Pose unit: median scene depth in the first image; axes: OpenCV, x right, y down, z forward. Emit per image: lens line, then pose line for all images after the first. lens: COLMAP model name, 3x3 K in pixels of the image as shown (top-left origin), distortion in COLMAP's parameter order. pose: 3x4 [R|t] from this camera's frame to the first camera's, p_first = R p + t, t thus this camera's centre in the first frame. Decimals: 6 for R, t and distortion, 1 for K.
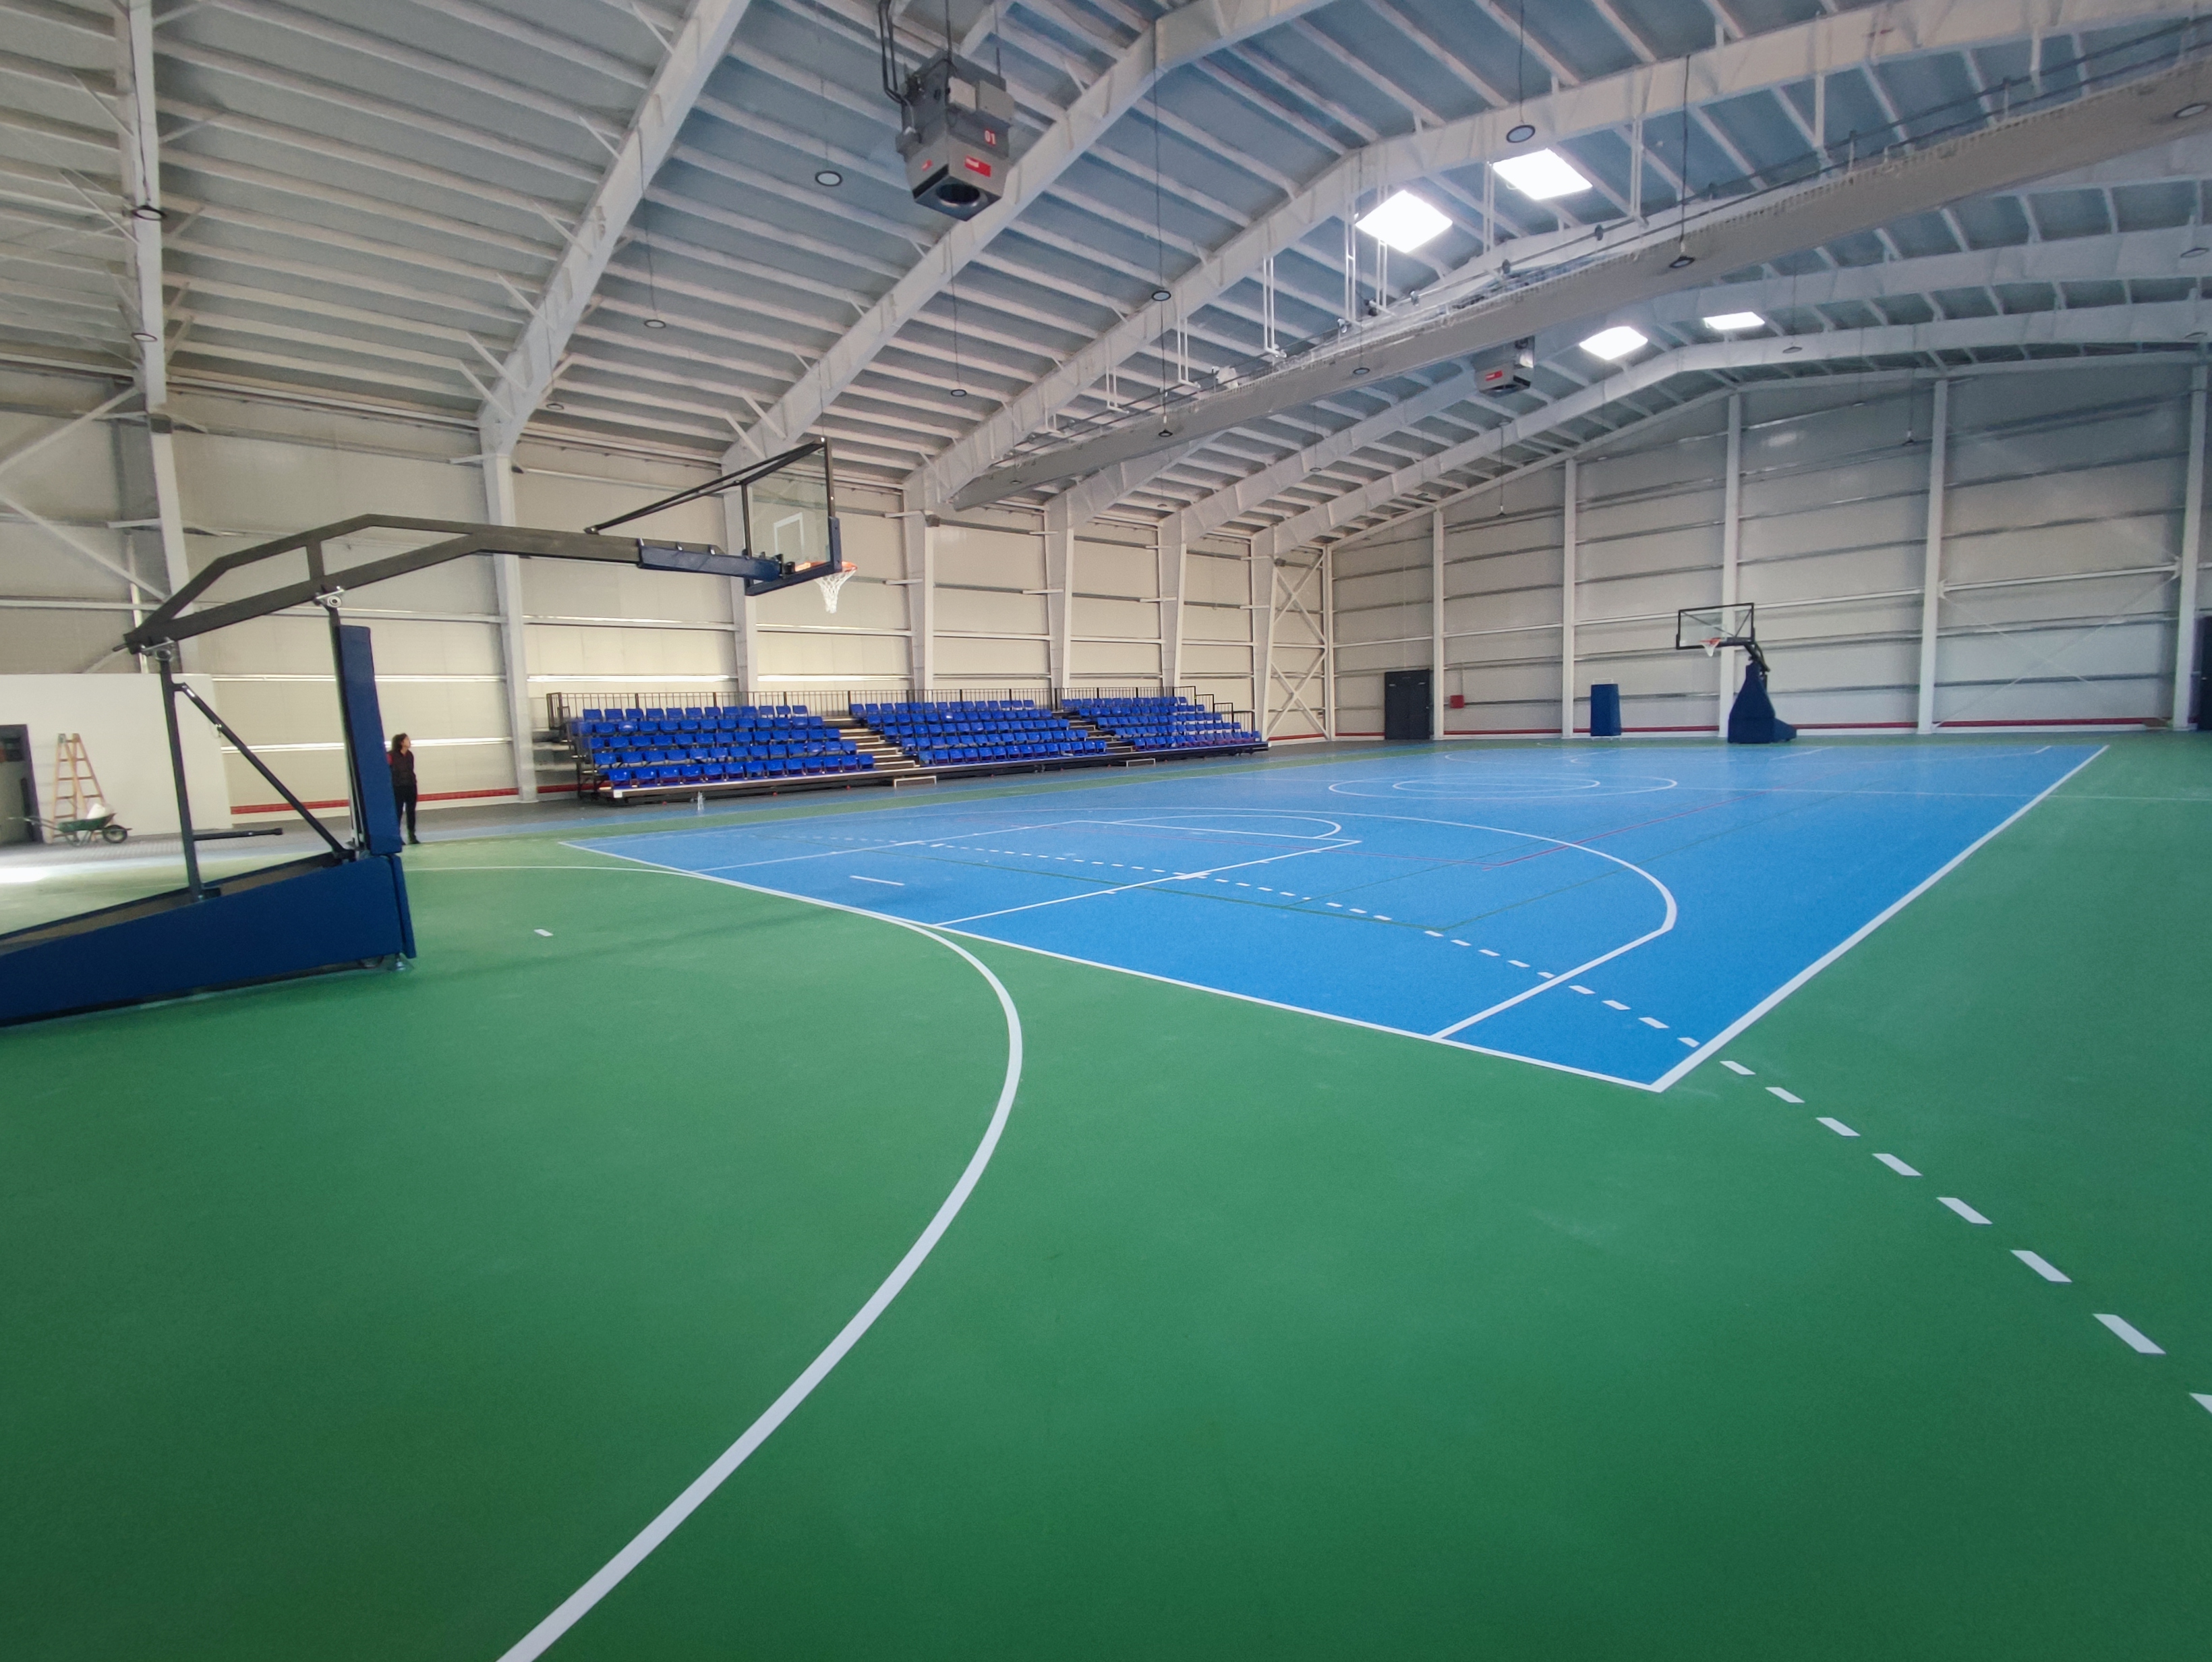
lens RADIAL K [[1010.2, 0, 1102.0], [0, 1010.2, 826.2], [0, 0, 1]] dist [0.012056, -0.008048]
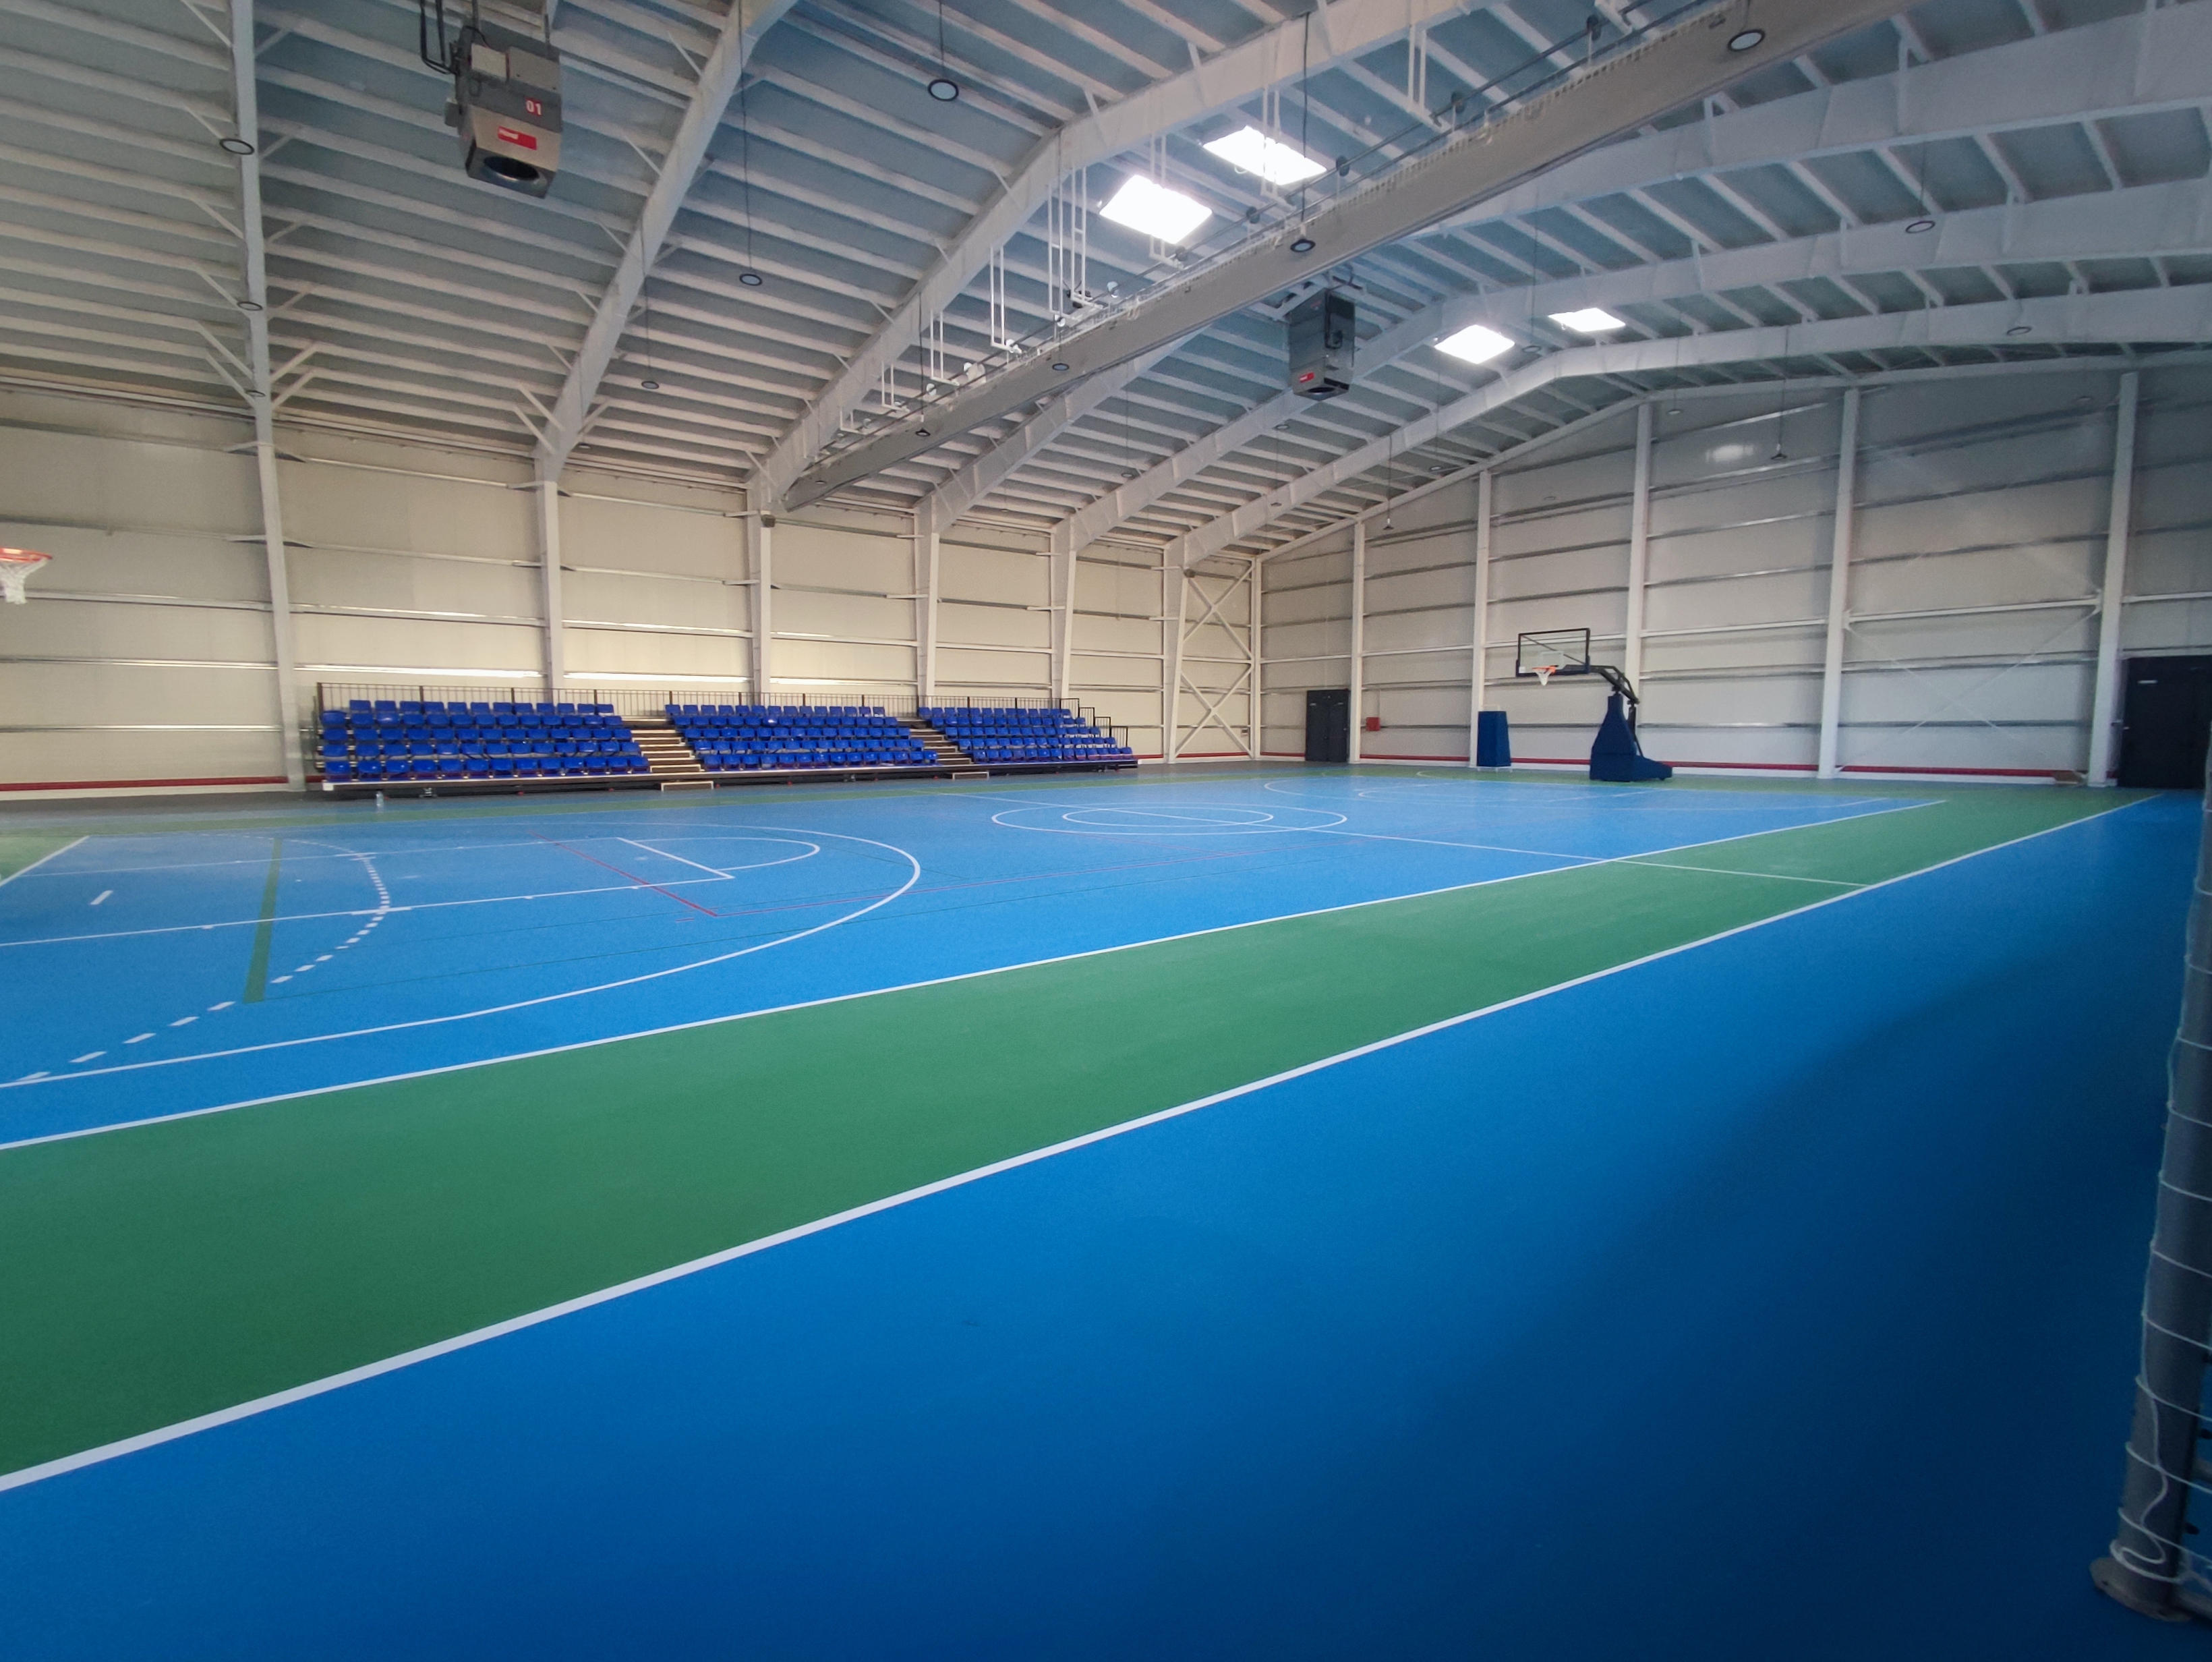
lens RADIAL K [[1010.2, 0, 1108.4], [0, 1010.2, 823.7], [0, 0, 1]] dist [0.012056, -0.008048]
pose [[0.996229, 0.043097, -0.075306, 0.238870], [-0.043870, 0.999000, -0.008632, -0.014317], [0.074858, 0.011904, 0.997123, 0.049326]]
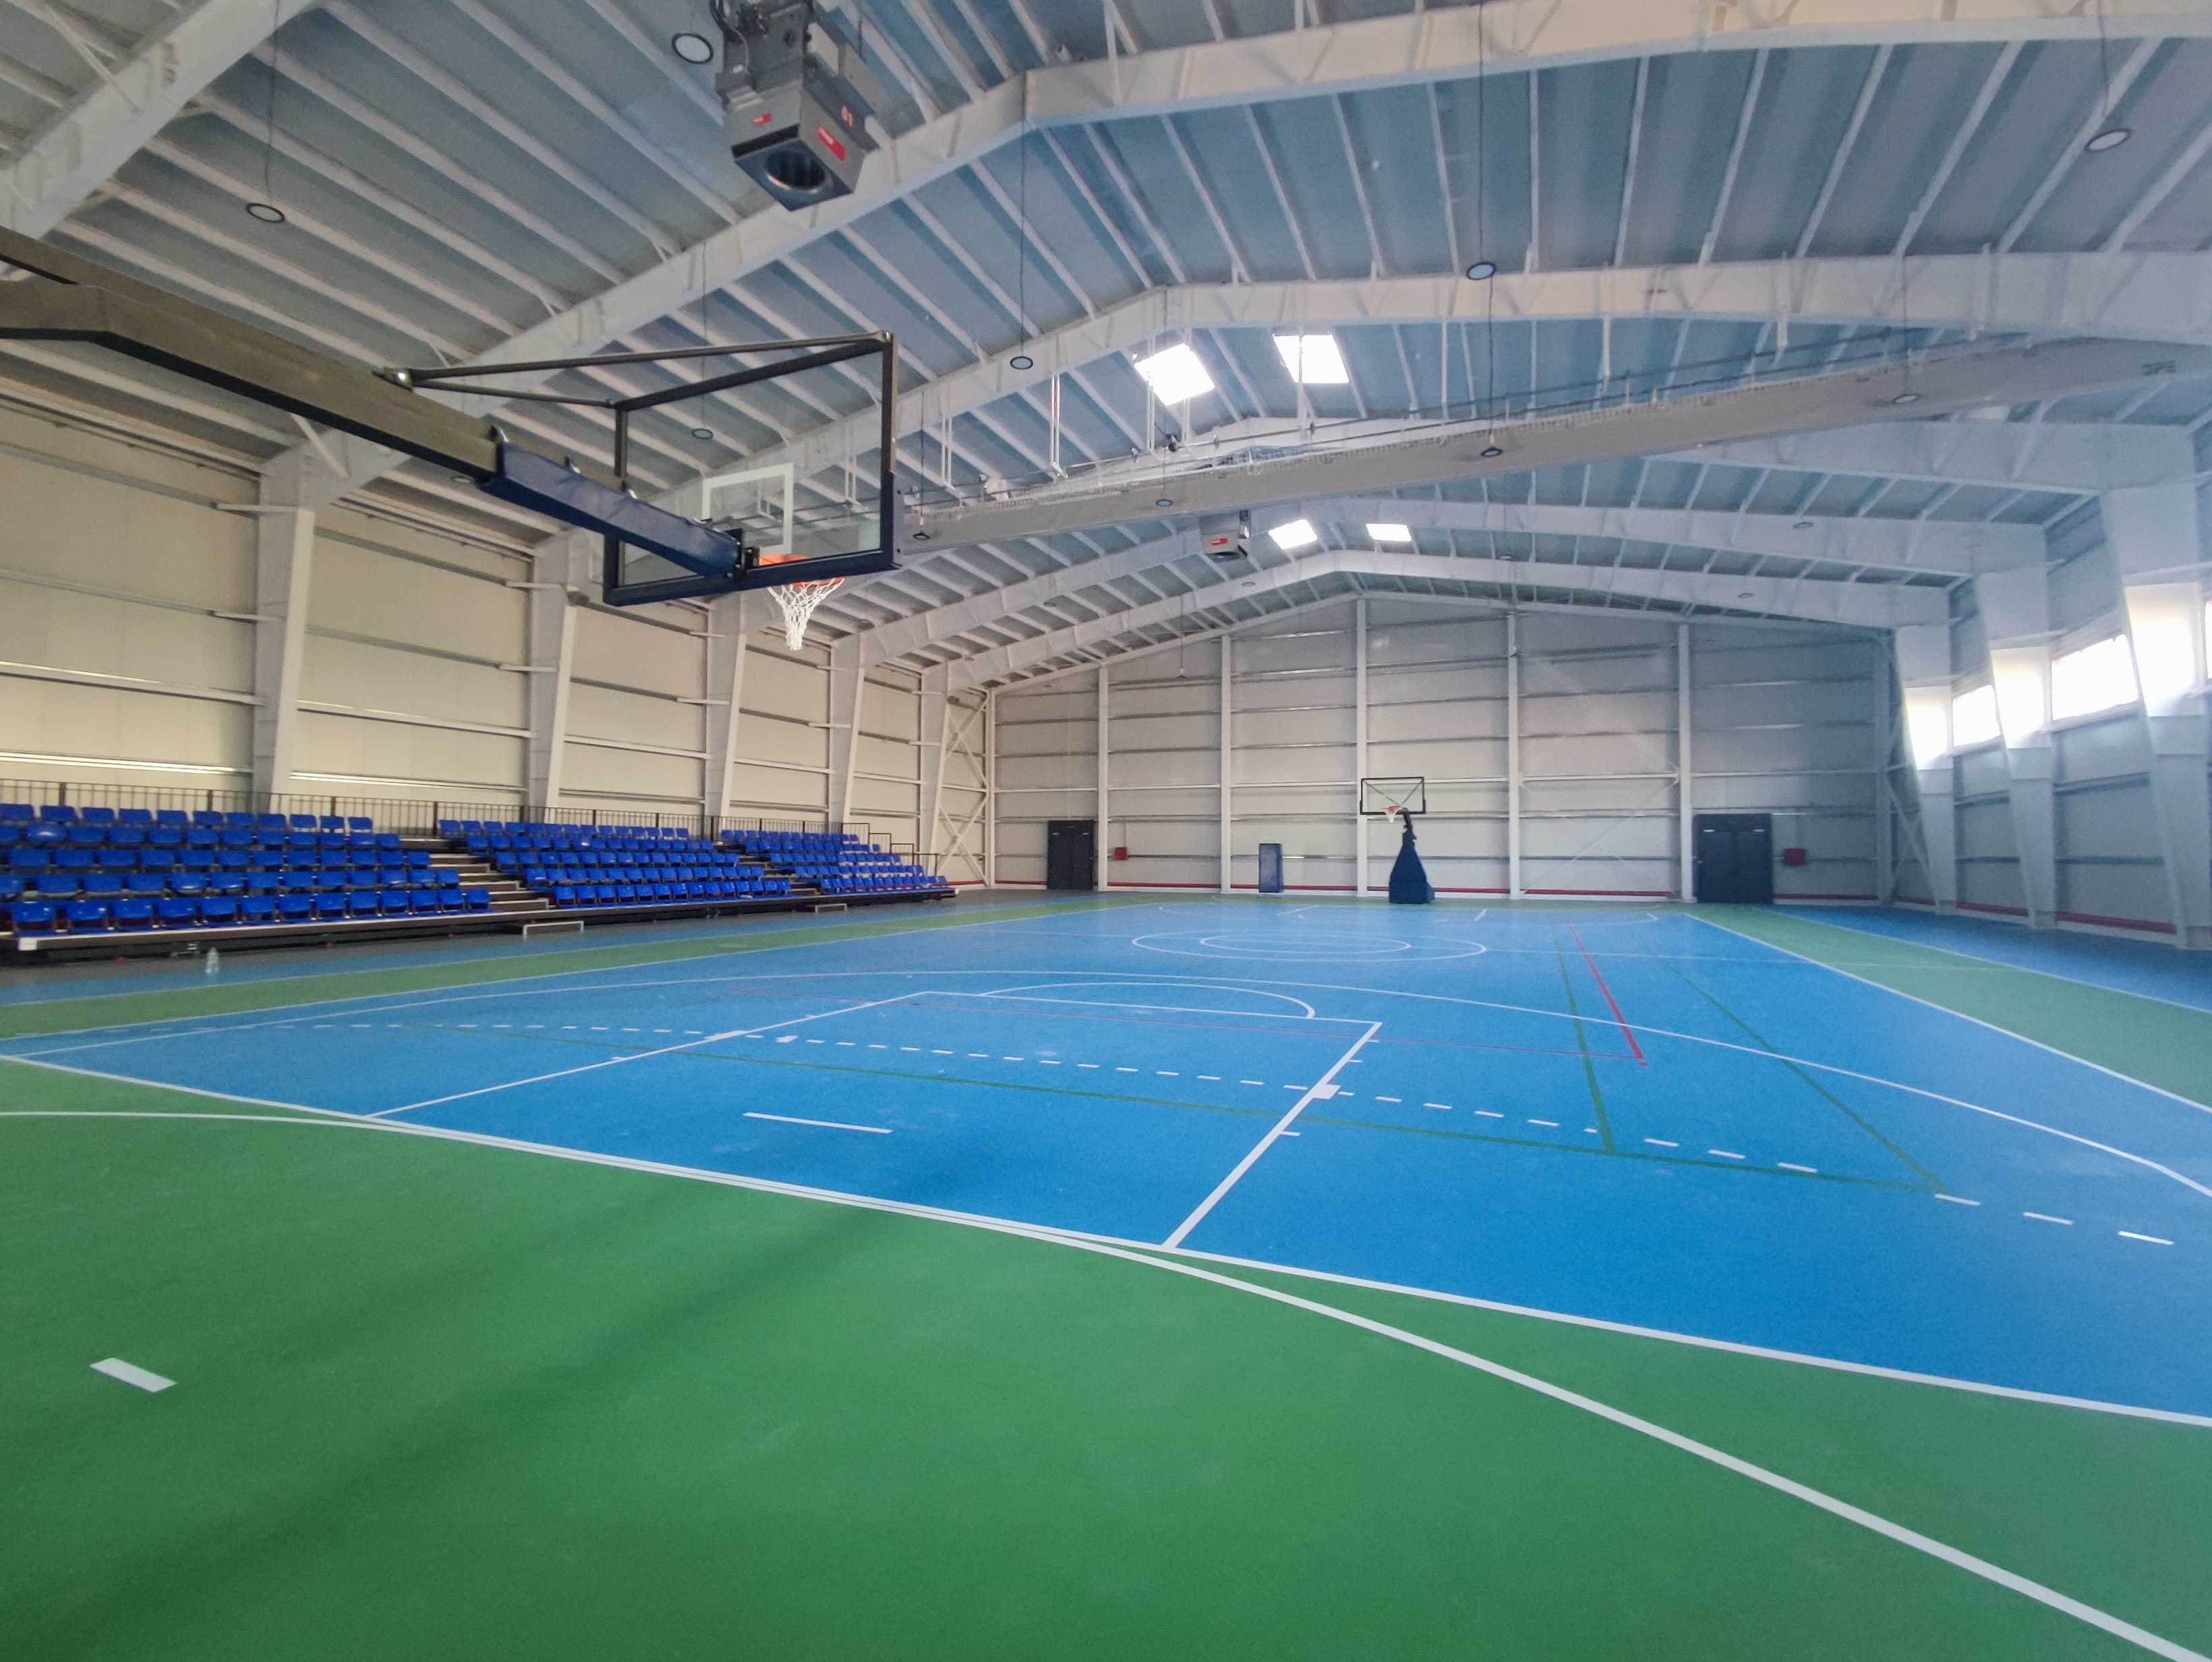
lens RADIAL K [[1010.2, 0, 1104.7], [0, 1010.2, 822.6], [0, 0, 1]] dist [0.012056, -0.008048]
pose [[0.910906, 0.057484, 0.408589, -0.101084], [0.003080, 0.989273, -0.146046, -0.009319], [-0.412601, 0.134292, 0.900958, 0.129278]]
